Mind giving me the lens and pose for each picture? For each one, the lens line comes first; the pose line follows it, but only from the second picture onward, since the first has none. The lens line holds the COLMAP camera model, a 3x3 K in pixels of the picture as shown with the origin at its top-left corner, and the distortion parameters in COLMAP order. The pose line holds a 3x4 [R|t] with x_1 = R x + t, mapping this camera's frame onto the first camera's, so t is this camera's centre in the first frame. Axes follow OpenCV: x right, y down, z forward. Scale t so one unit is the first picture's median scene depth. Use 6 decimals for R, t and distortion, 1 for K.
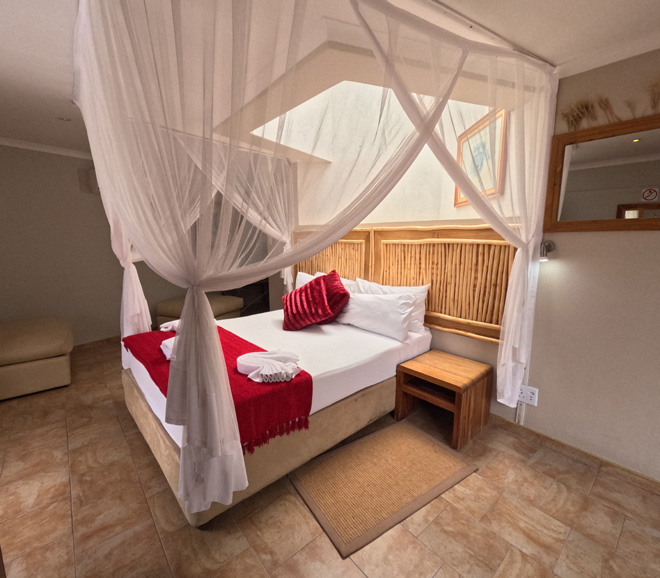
lens RADIAL K [[317.5, 0, 329.7], [0, 317.5, 287.3], [0, 0, 1]] dist [-0.001875, 0.001415]
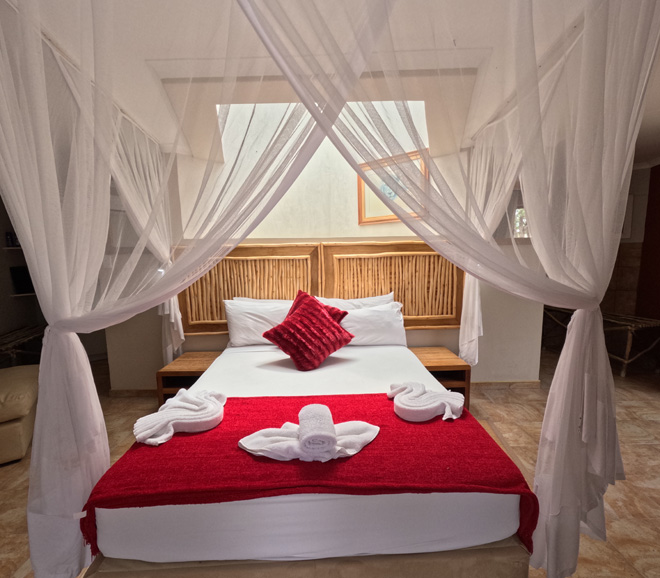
lens RADIAL K [[317.5, 0, 329.2], [0, 317.5, 289.0], [0, 0, 1]] dist [-0.001875, 0.001415]
pose [[0.645843, -0.109165, 0.755626, -0.768013], [0.140141, 0.989859, 0.023225, -0.086952], [-0.750498, 0.090895, 0.654592, 0.469681]]
